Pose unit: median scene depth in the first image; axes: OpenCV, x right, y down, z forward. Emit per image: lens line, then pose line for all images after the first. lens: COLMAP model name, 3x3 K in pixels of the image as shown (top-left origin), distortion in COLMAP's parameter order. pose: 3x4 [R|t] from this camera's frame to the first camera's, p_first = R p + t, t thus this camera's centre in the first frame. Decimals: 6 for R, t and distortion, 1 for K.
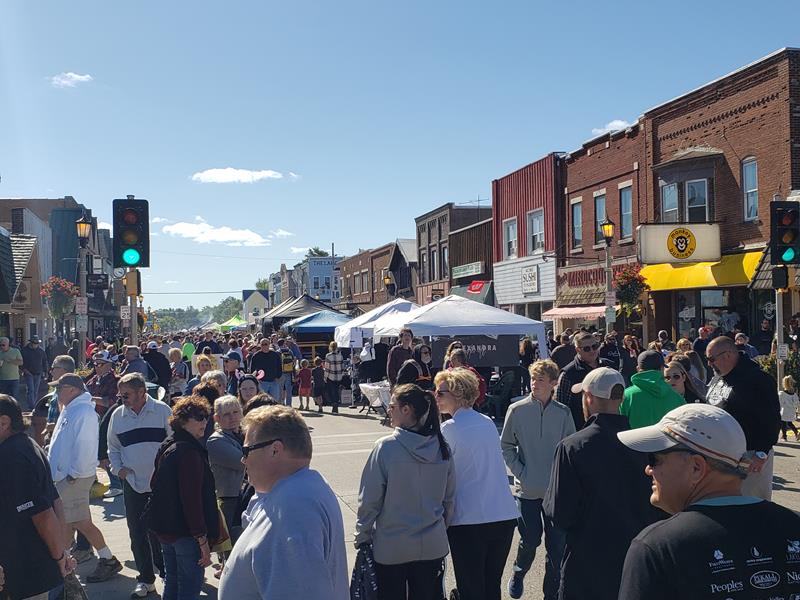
lens RADIAL K [[611.6, 0, 400.0], [0, 611.6, 300.0], [0, 0, 1]] dist [0.114684, -0.104988]
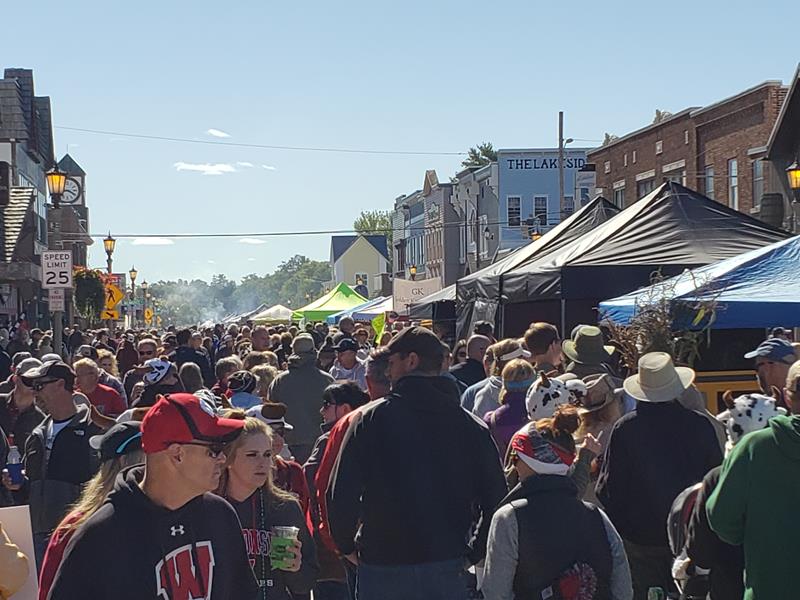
lens RADIAL K [[611.6, 0, 400.0], [0, 611.6, 300.0], [0, 0, 1]] dist [0.114684, -0.104988]
pose [[0.999910, -0.002354, -0.013244, -0.201610], [0.002429, 0.999981, 0.005710, 0.029672], [0.013231, -0.005741, 0.999896, 0.548921]]
